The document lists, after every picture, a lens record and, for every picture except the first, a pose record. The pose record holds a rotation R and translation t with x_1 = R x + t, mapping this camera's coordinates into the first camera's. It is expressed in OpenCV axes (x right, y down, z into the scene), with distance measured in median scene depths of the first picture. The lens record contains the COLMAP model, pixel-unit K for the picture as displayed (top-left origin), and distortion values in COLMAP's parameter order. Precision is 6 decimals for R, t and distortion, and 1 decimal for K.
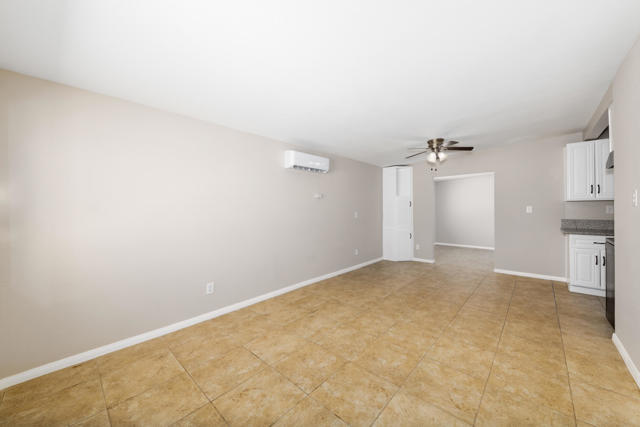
lens RADIAL K [[231.8, 0, 342.9], [0, 231.8, 208.3], [0, 0, 1]] dist [0.000538, 0.000044]
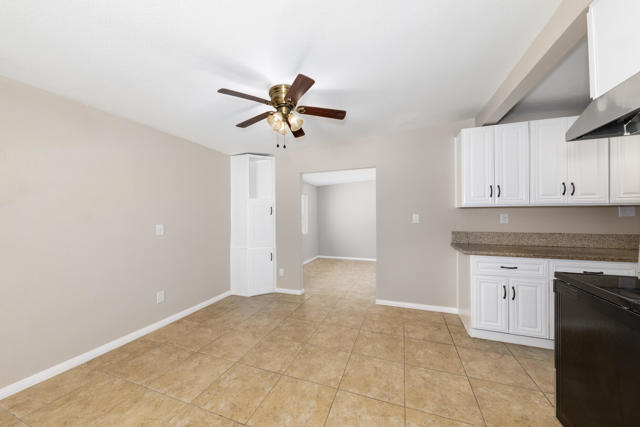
lens RADIAL K [[220.7, 0, 321.3], [0, 220.7, 215.2], [0, 0, 1]] dist [0.000356, -0.000084]
pose [[0.941211, 0.001867, 0.337813, 0.380325], [-0.000062, 0.999986, -0.005355, -0.002427], [-0.337818, 0.005019, 0.941198, 0.599972]]
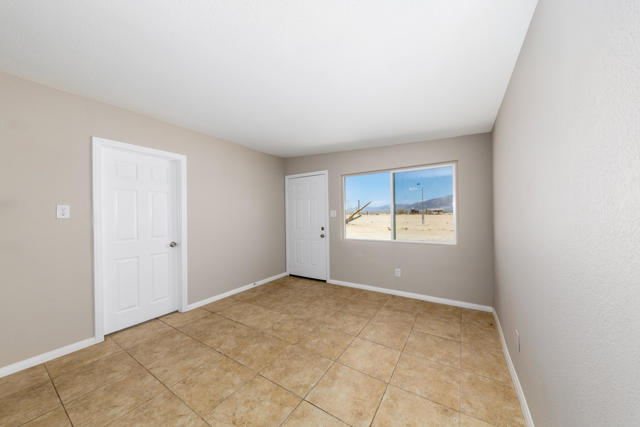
lens RADIAL K [[220.7, 0, 321.3], [0, 220.7, 215.2], [0, 0, 1]] dist [0.000356, -0.000084]
pose [[-0.992593, 0.023786, -0.119134, 0.004672], [0.023529, 0.999717, 0.003570, 0.000000], [0.119186, 0.000741, -0.992872, 1.309338]]
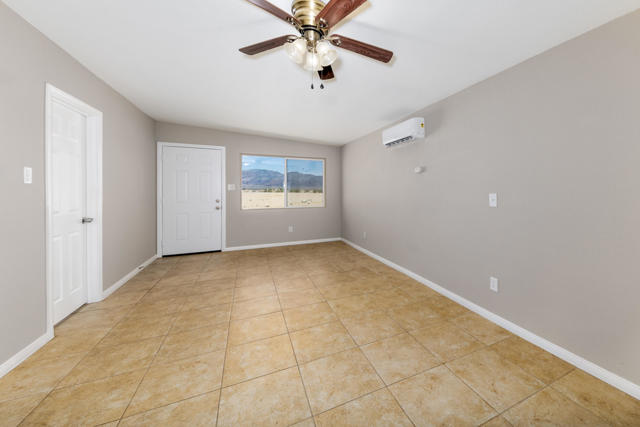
lens RADIAL K [[259.1, 0, 380.1], [0, 259.1, 192.0], [0, 0, 1]] dist [0.002325, -0.000099]
pose [[-0.391442, 0.016037, -0.920063, 0.940869], [0.005270, 0.999871, 0.015185, 0.008363], [0.920188, 0.001095, -0.391476, 1.574936]]
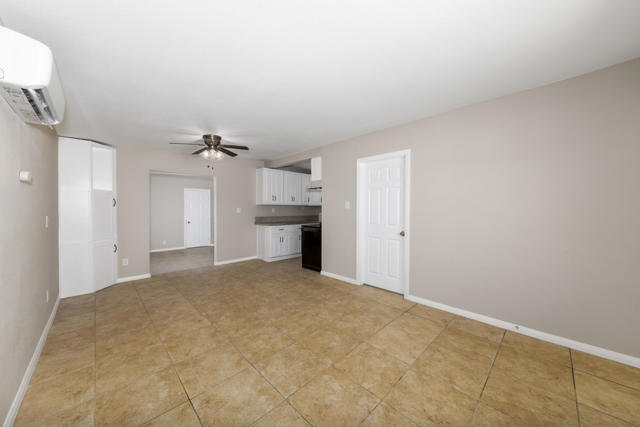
lens RADIAL K [[222.6, 0, 315.9], [0, 222.6, 210.1], [0, 0, 1]] dist [0.000337, -0.000125]
pose [[0.107261, 0.000131, 0.994231, -0.561786], [-0.004039, 0.999992, 0.000304, 0.002945], [-0.994223, -0.004048, 0.107260, 0.595788]]
